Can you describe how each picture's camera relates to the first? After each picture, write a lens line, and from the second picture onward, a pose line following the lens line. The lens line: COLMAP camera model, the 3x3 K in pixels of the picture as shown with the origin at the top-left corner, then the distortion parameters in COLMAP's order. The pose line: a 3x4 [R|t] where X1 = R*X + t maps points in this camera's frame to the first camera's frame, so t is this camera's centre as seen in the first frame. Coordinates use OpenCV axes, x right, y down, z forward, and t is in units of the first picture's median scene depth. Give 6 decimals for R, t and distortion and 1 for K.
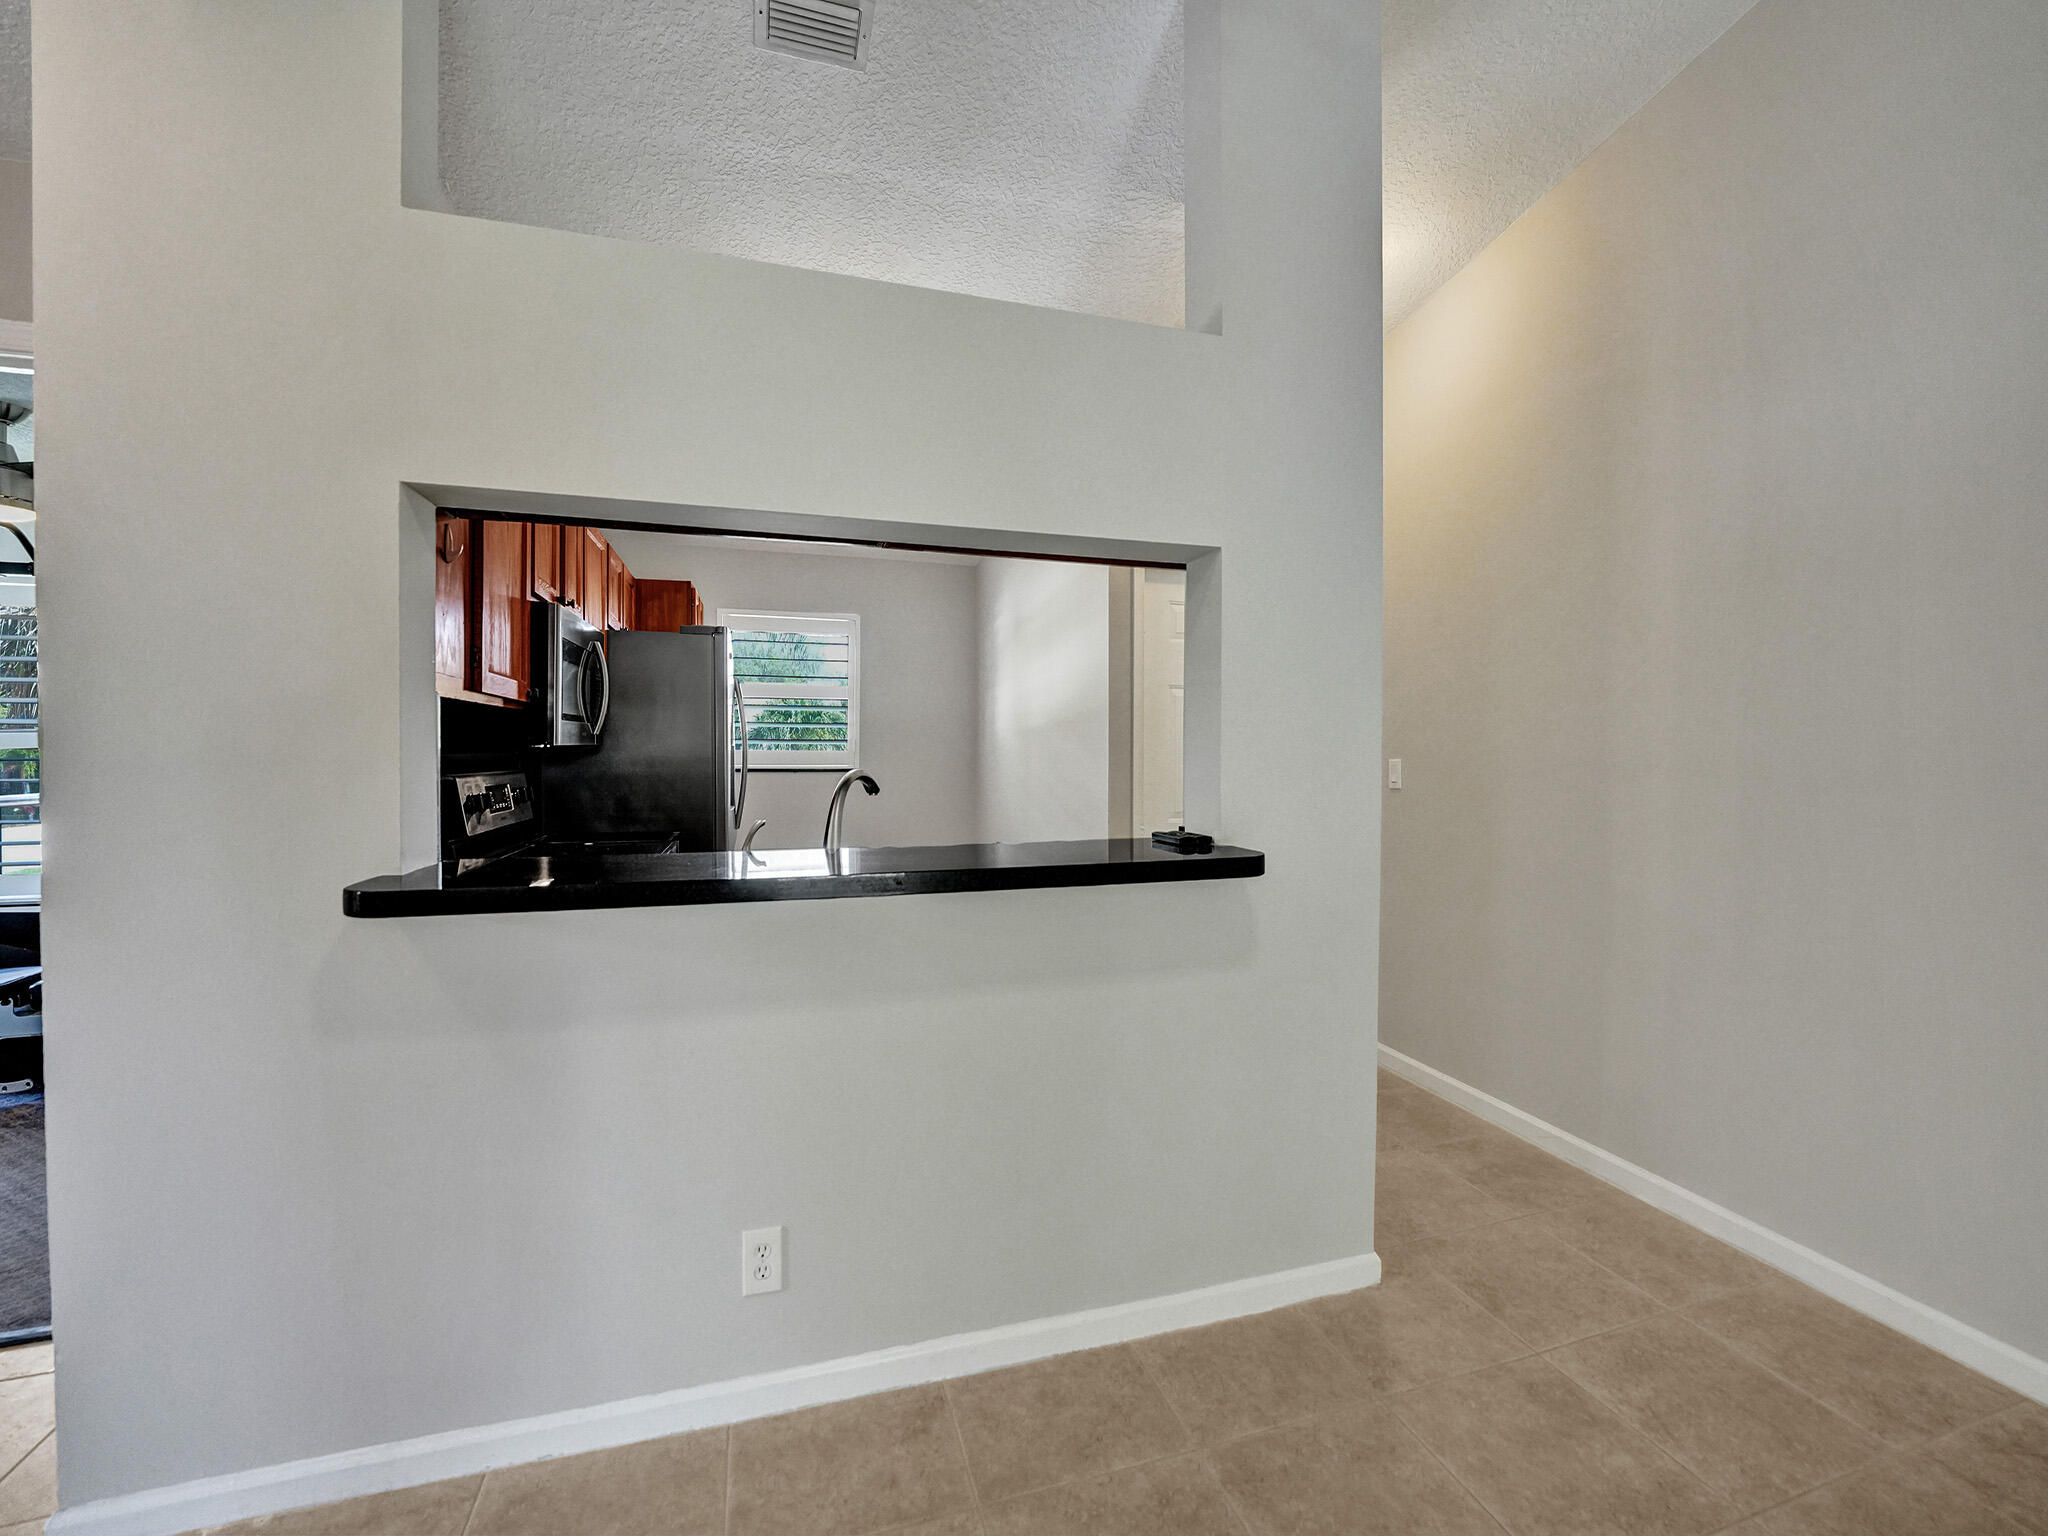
lens RADIAL K [[831.2, 0, 1018.8], [0, 831.2, 760.5], [0, 0, 1]] dist [-0.027132, 0.003379]
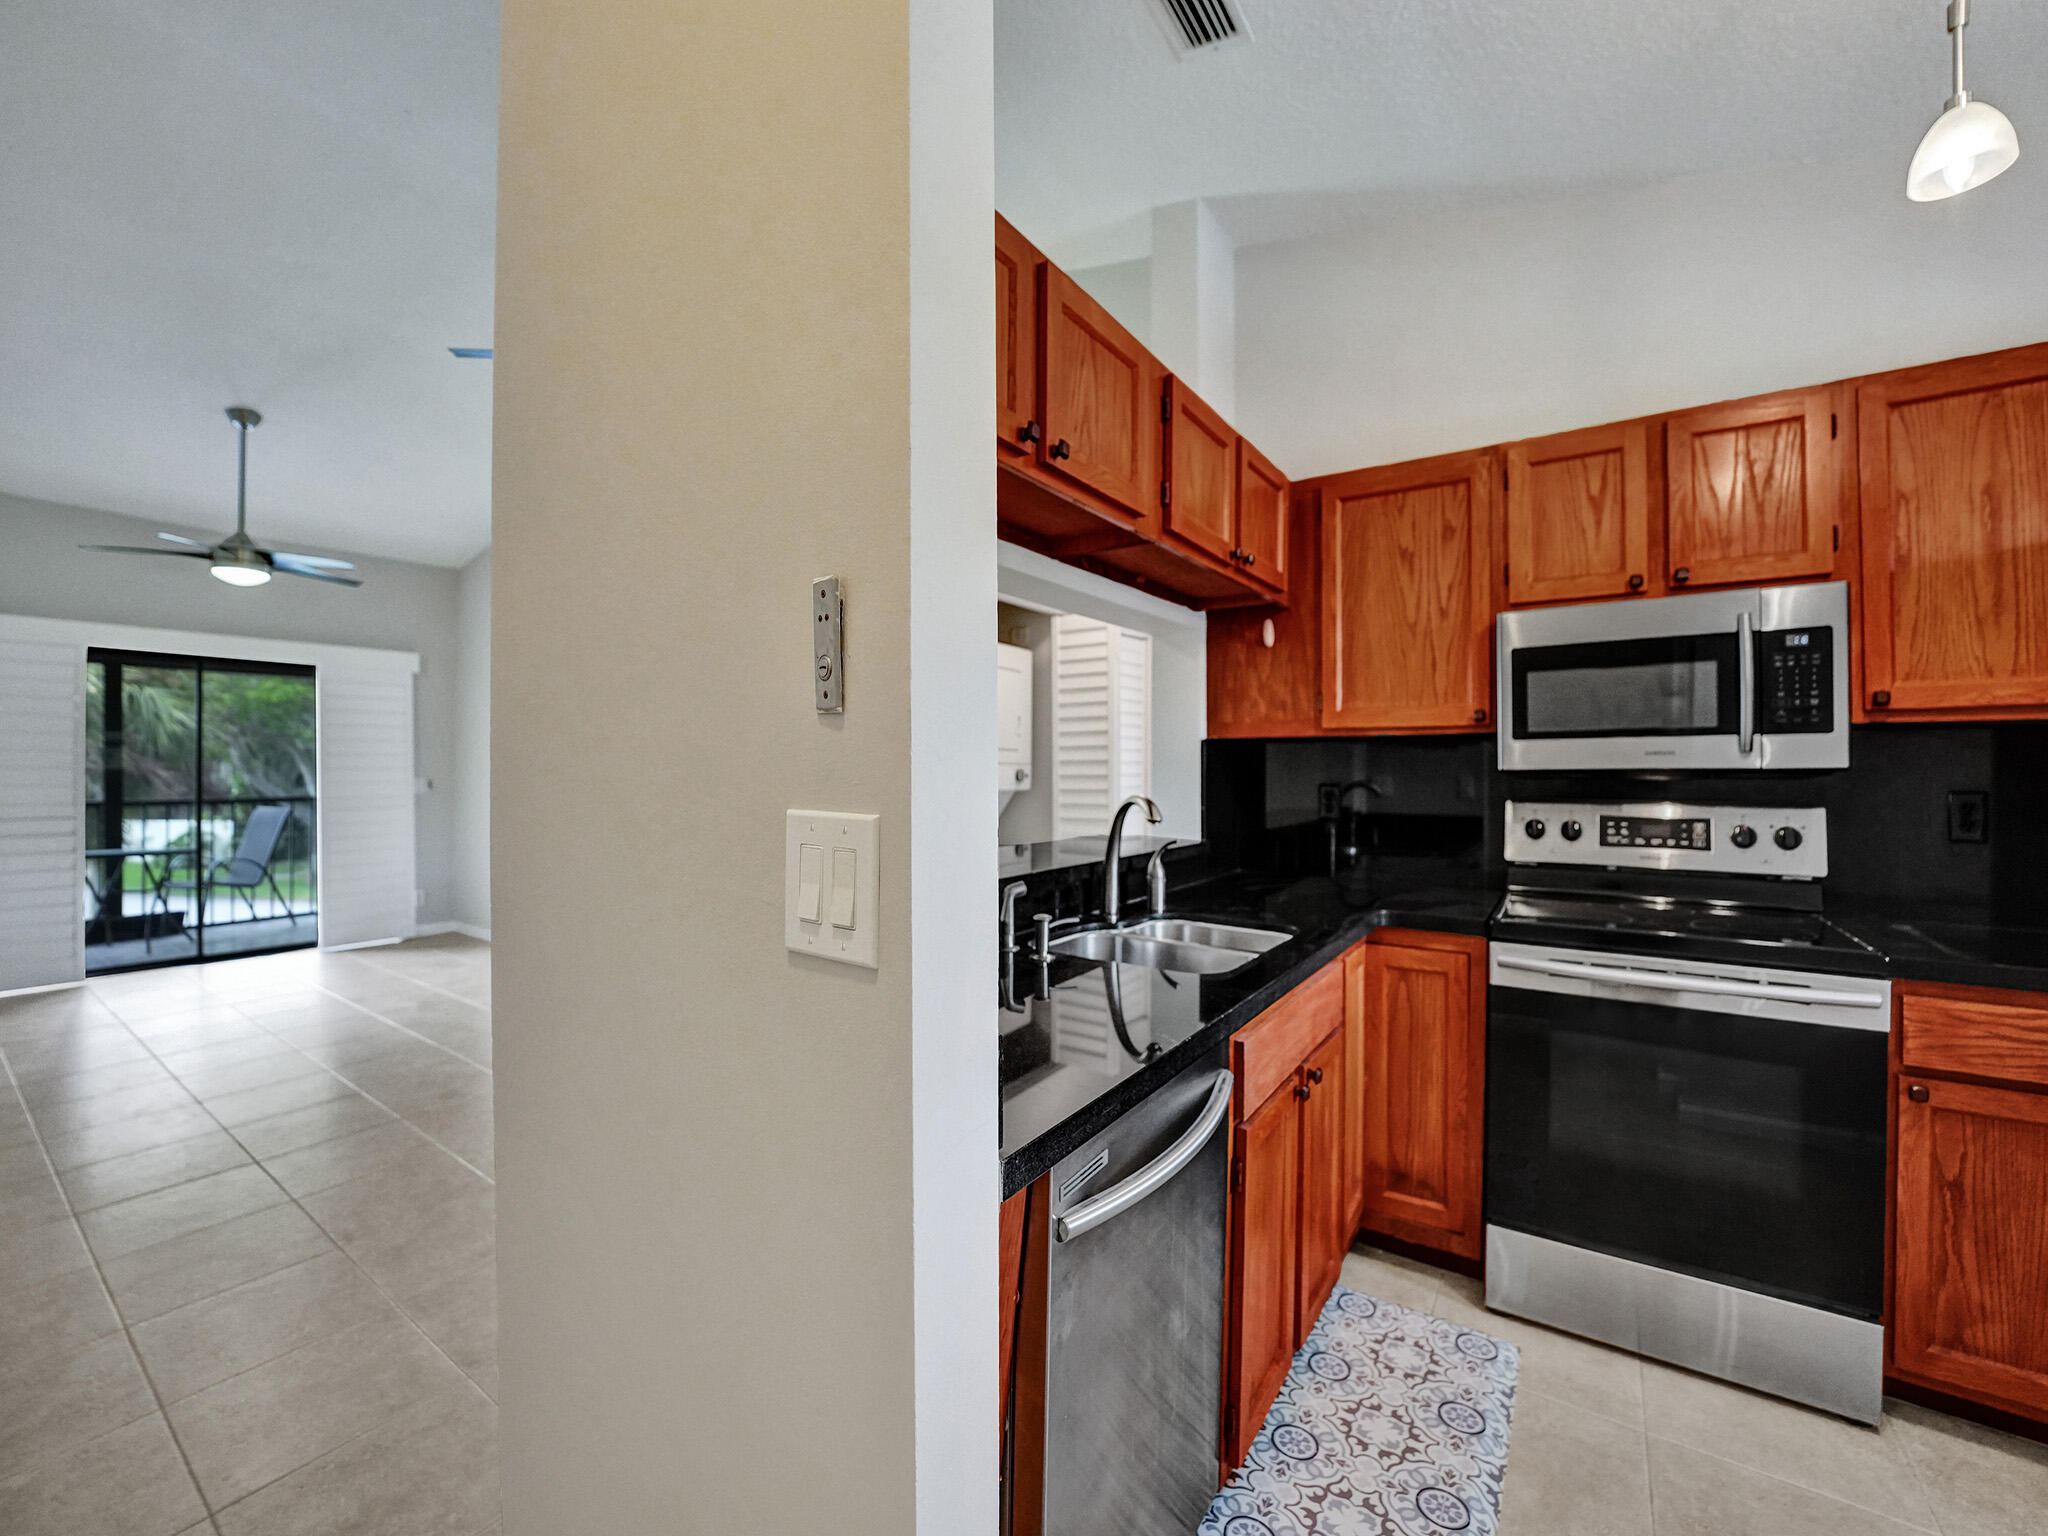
lens RADIAL K [[831.2, 0, 1028.7], [0, 831.2, 765.5], [0, 0, 1]] dist [-0.027132, 0.003379]
pose [[-0.780640, -0.004566, -0.624965, 0.489867], [-0.009666, 0.999942, 0.004769, -0.025047], [0.624907, 0.009764, -0.780638, 1.622154]]
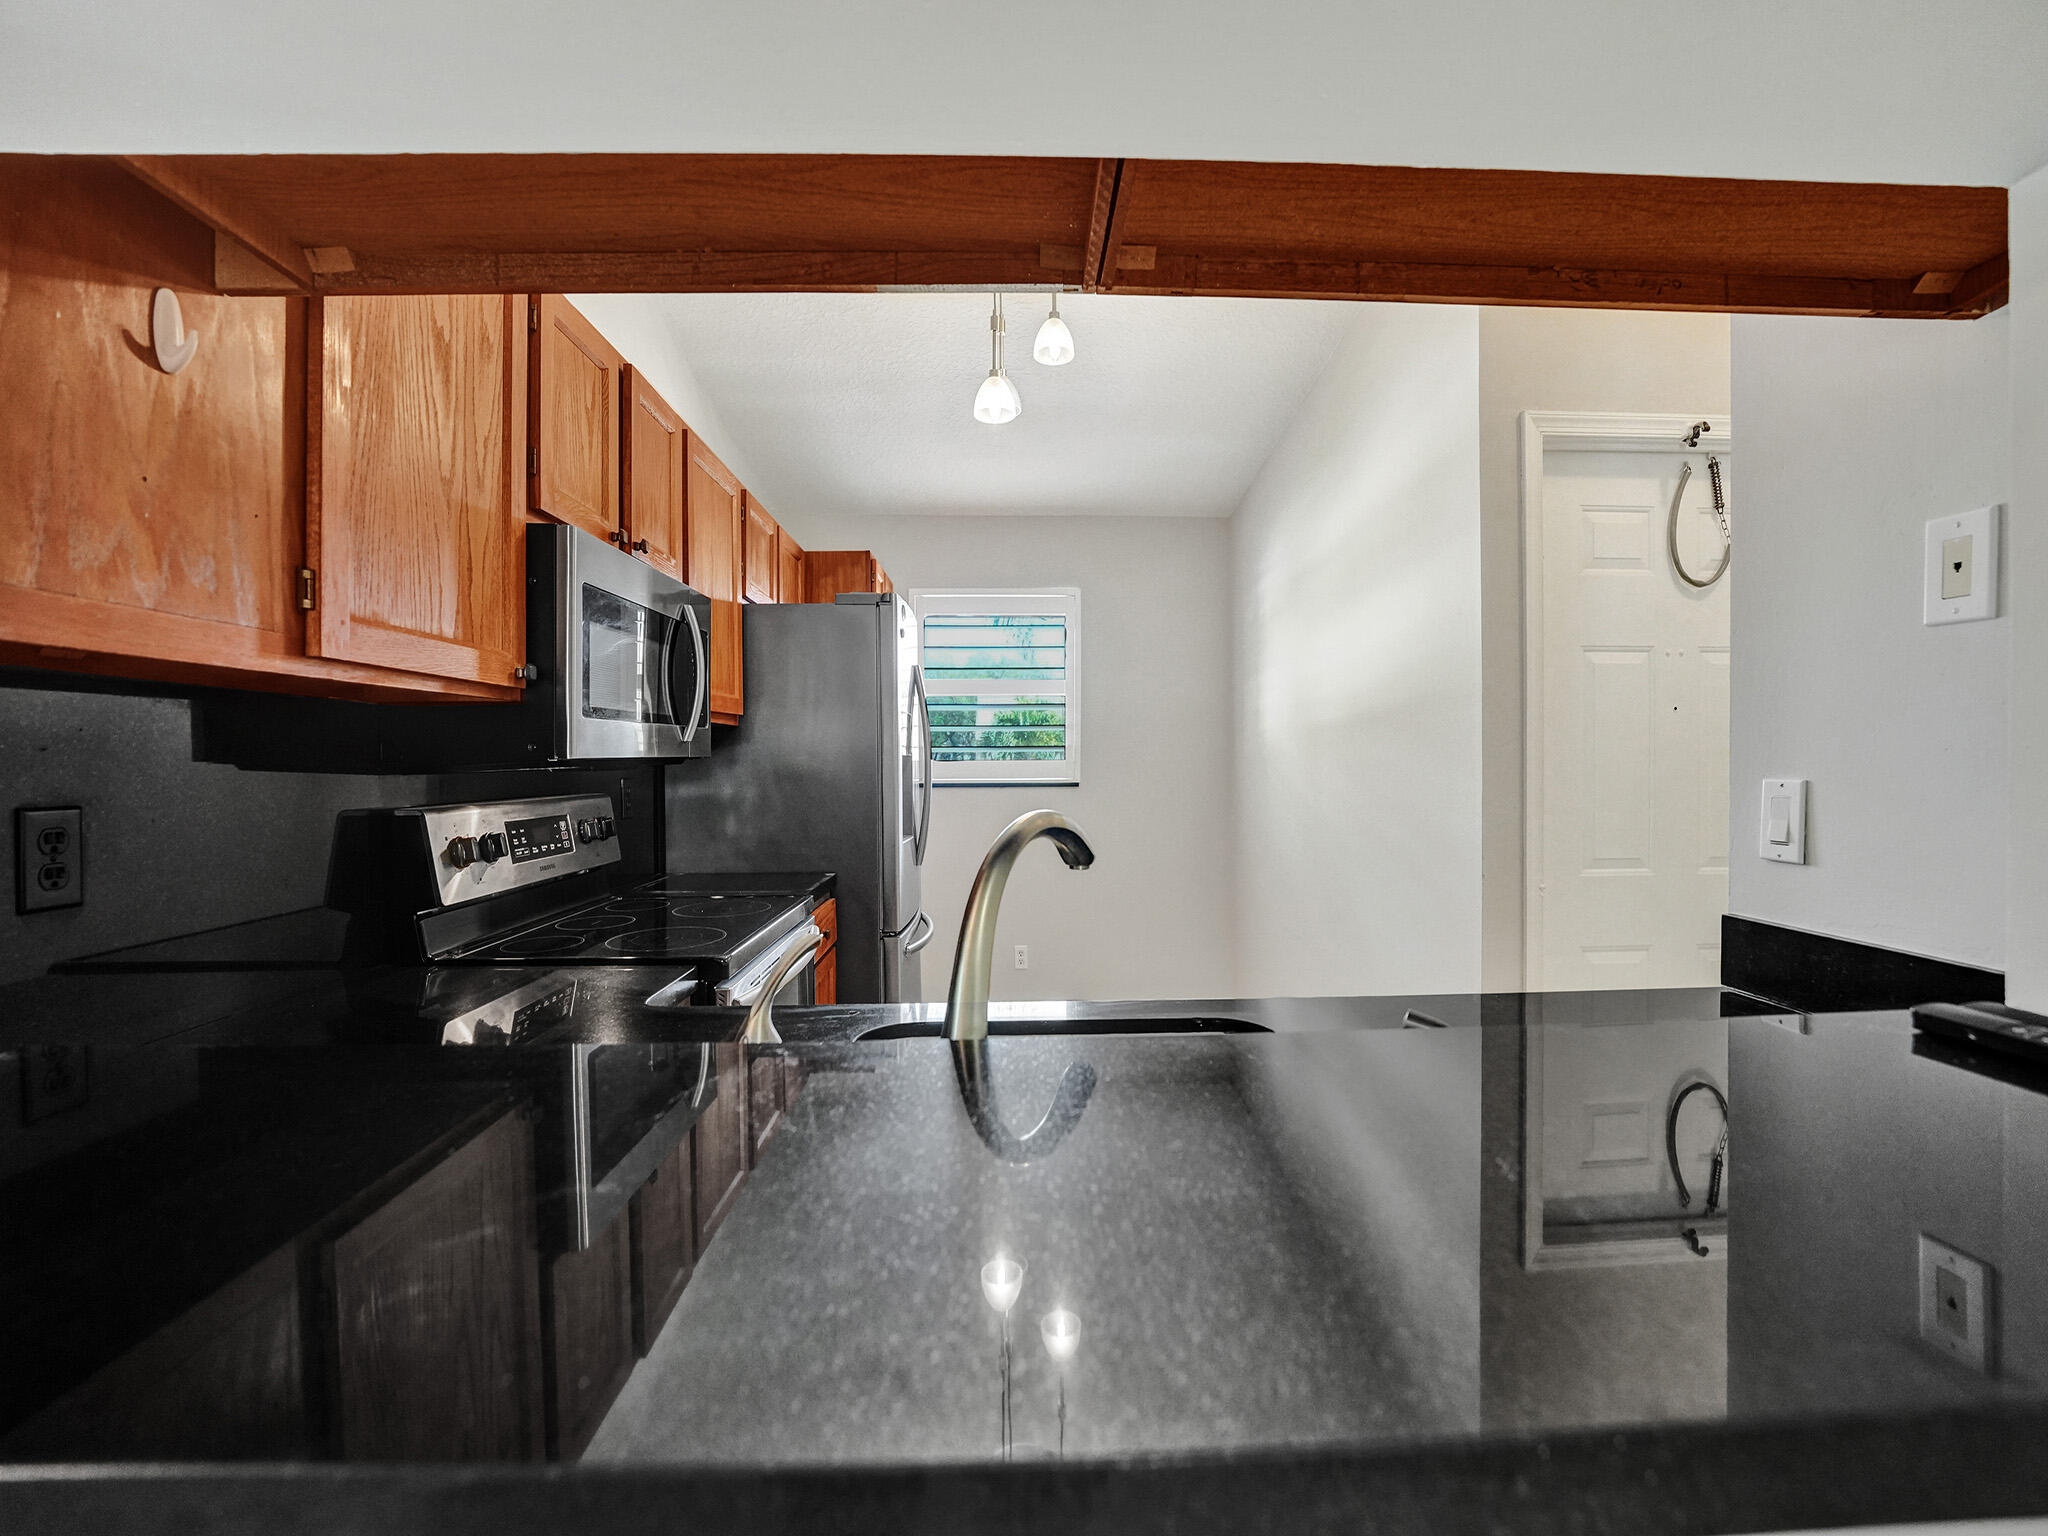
lens RADIAL K [[831.2, 0, 1023.3], [0, 831.2, 773.7], [0, 0, 1]] dist [-0.027132, 0.003379]
pose [[0.964092, -0.003970, -0.265539, -0.090520], [0.006234, 0.999951, 0.007681, -0.011522], [0.265495, -0.009060, 0.964070, 0.587378]]
